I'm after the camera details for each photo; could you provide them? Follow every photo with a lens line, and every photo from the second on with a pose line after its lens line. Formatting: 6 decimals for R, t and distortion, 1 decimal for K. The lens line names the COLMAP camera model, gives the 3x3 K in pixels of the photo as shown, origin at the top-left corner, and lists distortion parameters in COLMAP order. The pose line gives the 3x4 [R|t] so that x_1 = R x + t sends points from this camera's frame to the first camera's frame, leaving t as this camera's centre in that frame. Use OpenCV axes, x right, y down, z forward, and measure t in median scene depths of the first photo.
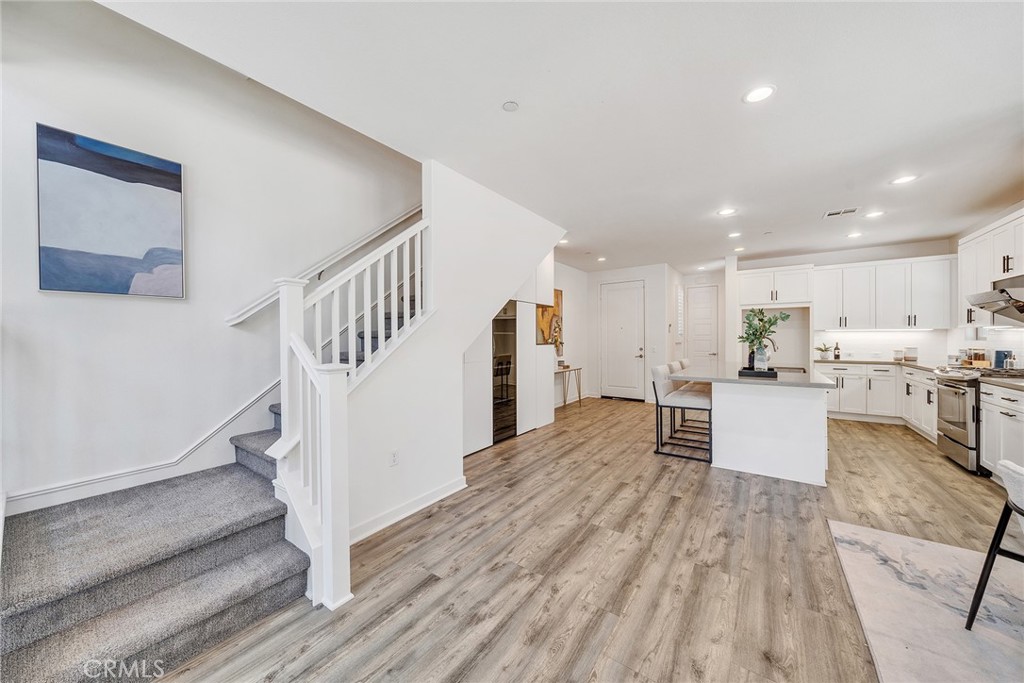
lens RADIAL K [[356.5, 0, 507.7], [0, 356.5, 339.4], [0, 0, 1]] dist [-0.006568, 0.000133]
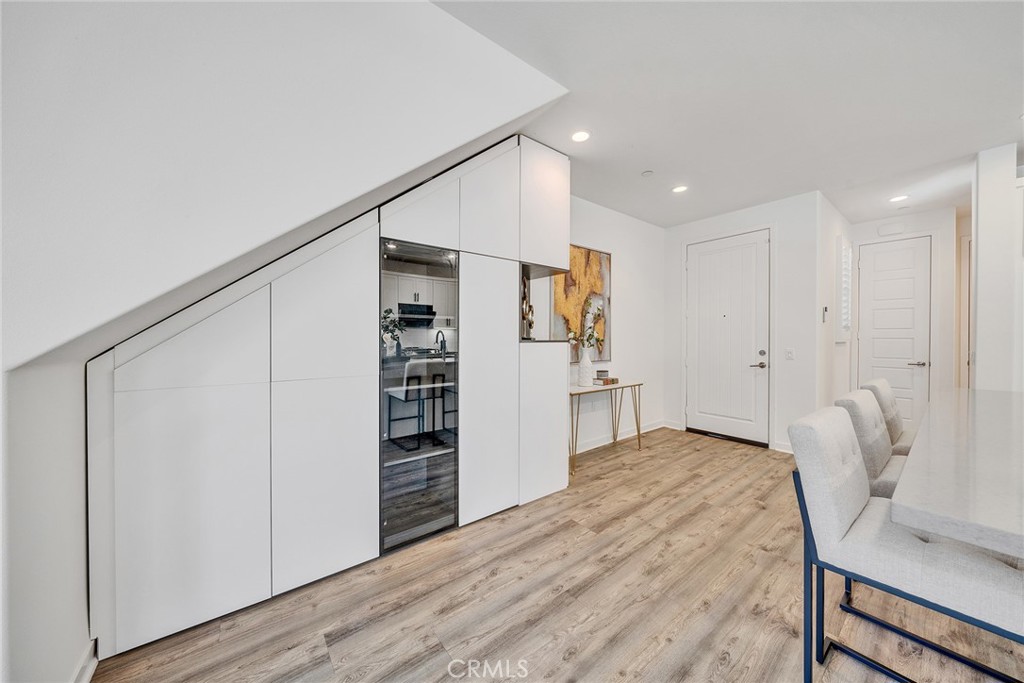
lens RADIAL K [[346.8, 0, 509.5], [0, 346.8, 338.5], [0, 0, 1]] dist [-0.006456, 0.000027]
pose [[0.959888, 0.009406, -0.280227, 0.266326], [-0.008405, 0.999953, 0.004774, 0.010156], [0.280259, -0.002227, 0.959922, 0.673214]]
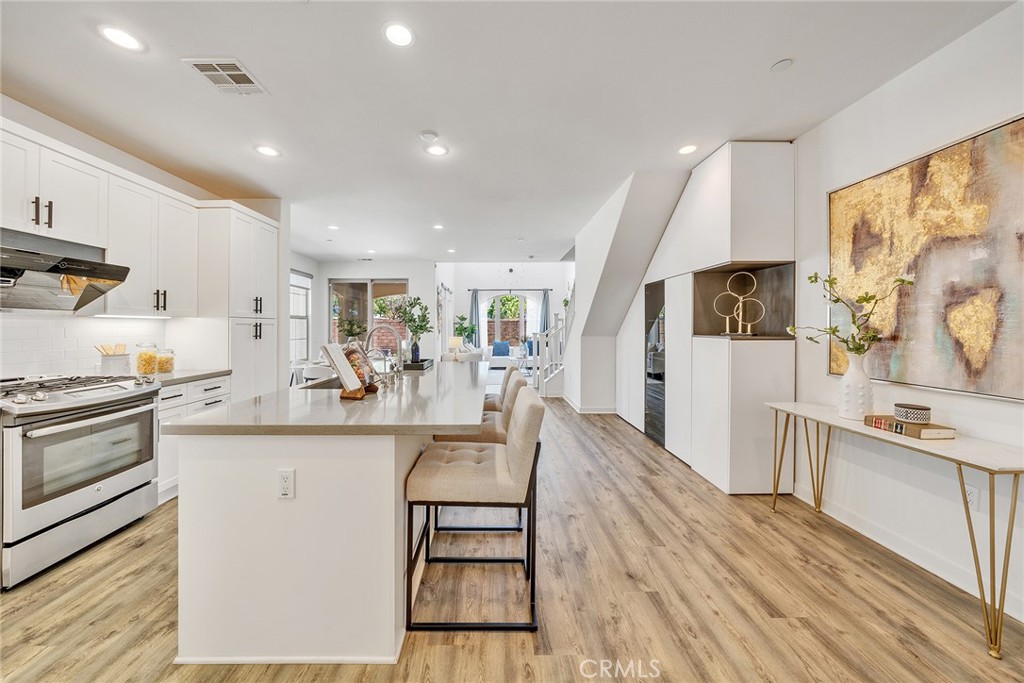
lens RADIAL K [[356.3, 0, 497.4], [0, 356.3, 327.6], [0, 0, 1]] dist [-0.007733, -0.000004]
pose [[-0.806208, 0.010348, -0.591542, 0.956749], [0.007584, 0.999946, 0.007157, -0.009570], [0.591583, 0.001284, -0.806243, 1.694044]]
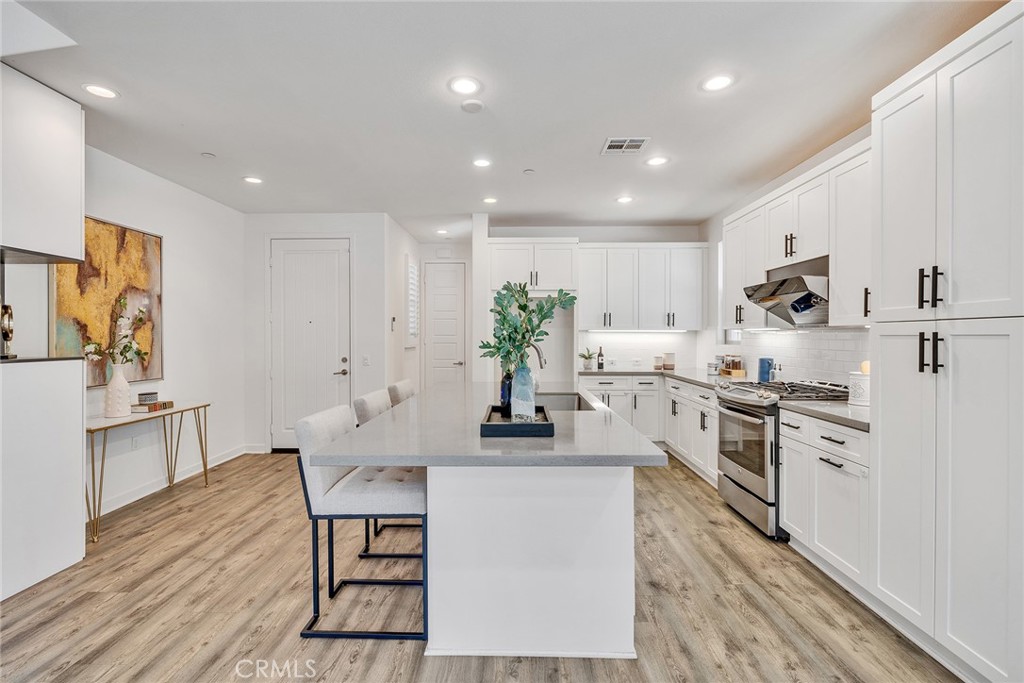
lens RADIAL K [[462.2, 0, 508.8], [0, 462.2, 337.9], [0, 0, 1]] dist [0.002463, -0.000508]
pose [[0.821400, 0.002474, 0.570347, 0.311231], [-0.001435, 0.999996, -0.002272, -0.011569], [-0.570351, 0.001048, 0.821400, 0.453670]]
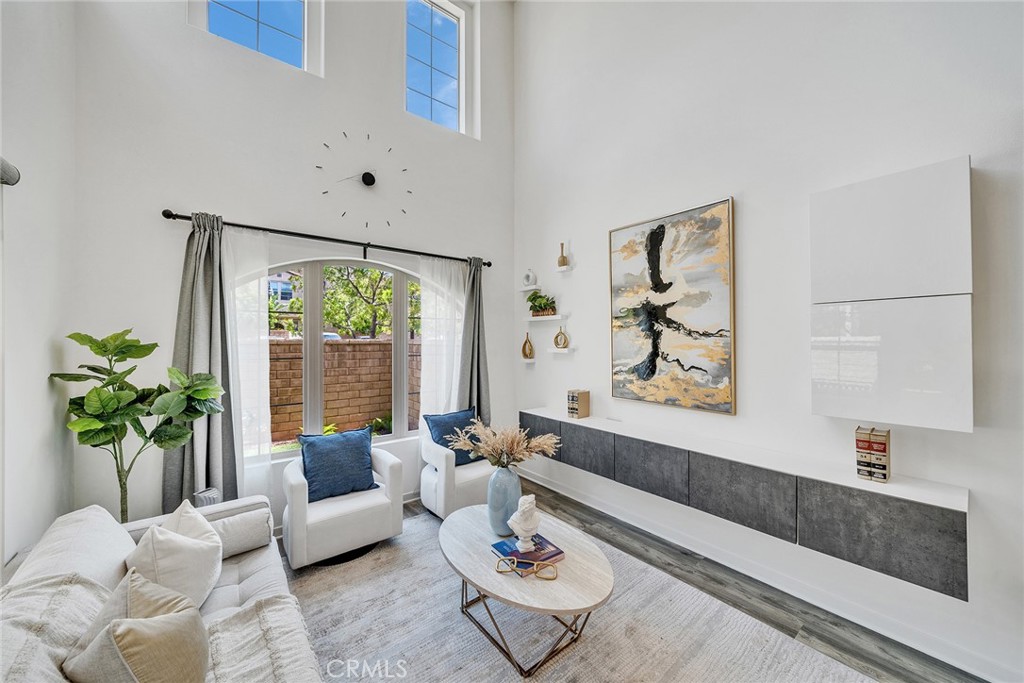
lens RADIAL K [[372.6, 0, 509.3], [0, 372.6, 337.8], [0, 0, 1]] dist [-0.007048, 0.000011]
pose [[-0.270391, 0.000865, -0.962750, -0.114496], [-0.003540, 0.999992, 0.001892, -0.082037], [0.962744, 0.003920, -0.270386, -0.041725]]
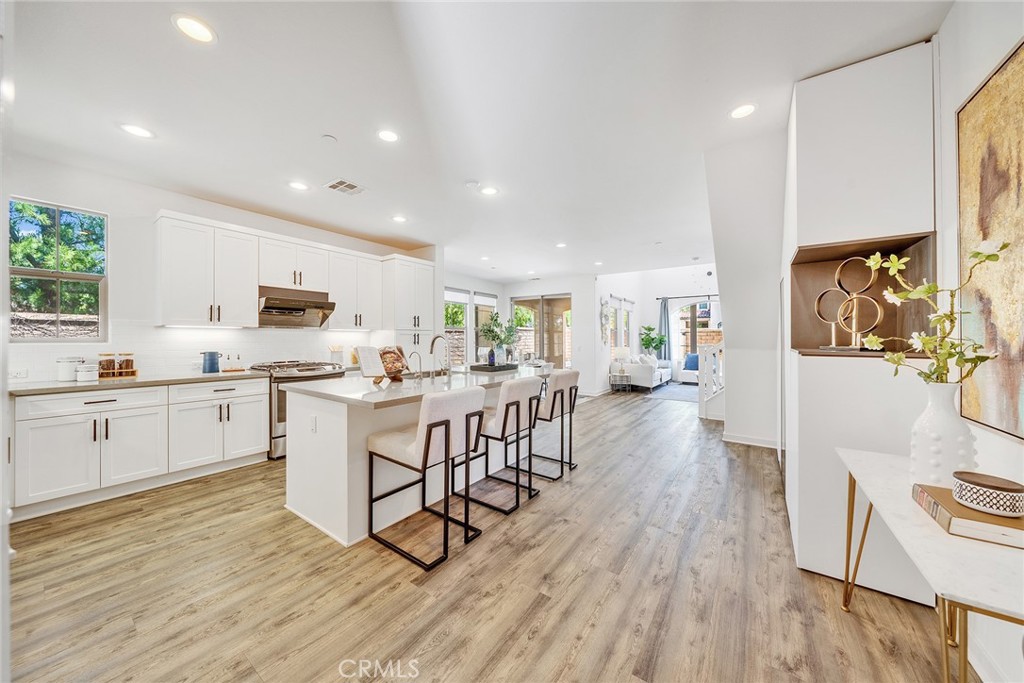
lens RADIAL K [[346.8, 0, 509.5], [0, 346.8, 338.5], [0, 0, 1]] dist [-0.006456, 0.000027]
pose [[-0.999956, 0.004958, -0.007916, 0.593926], [0.004929, 0.999981, 0.003672, -0.004477], [0.007934, 0.003633, -0.999962, 1.889426]]
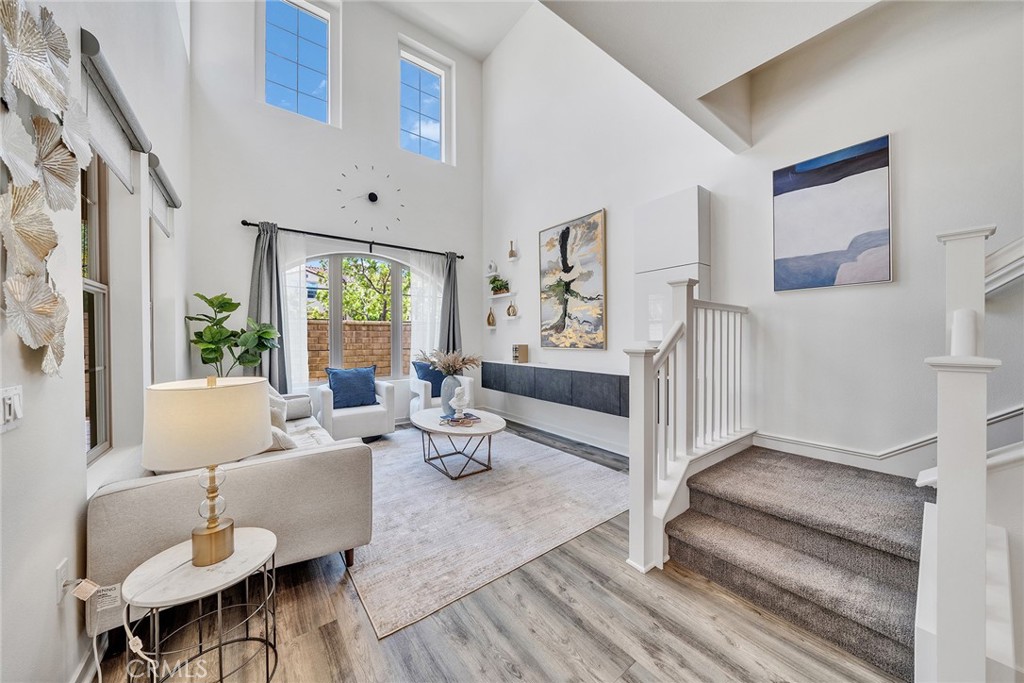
lens RADIAL K [[346.8, 0, 509.5], [0, 346.8, 338.5], [0, 0, 1]] dist [-0.006456, 0.000027]
pose [[-0.290170, 0.010885, -0.956913, 0.131010], [-0.001180, 0.999930, 0.011732, 0.014006], [0.956974, 0.004533, -0.290137, 0.191723]]
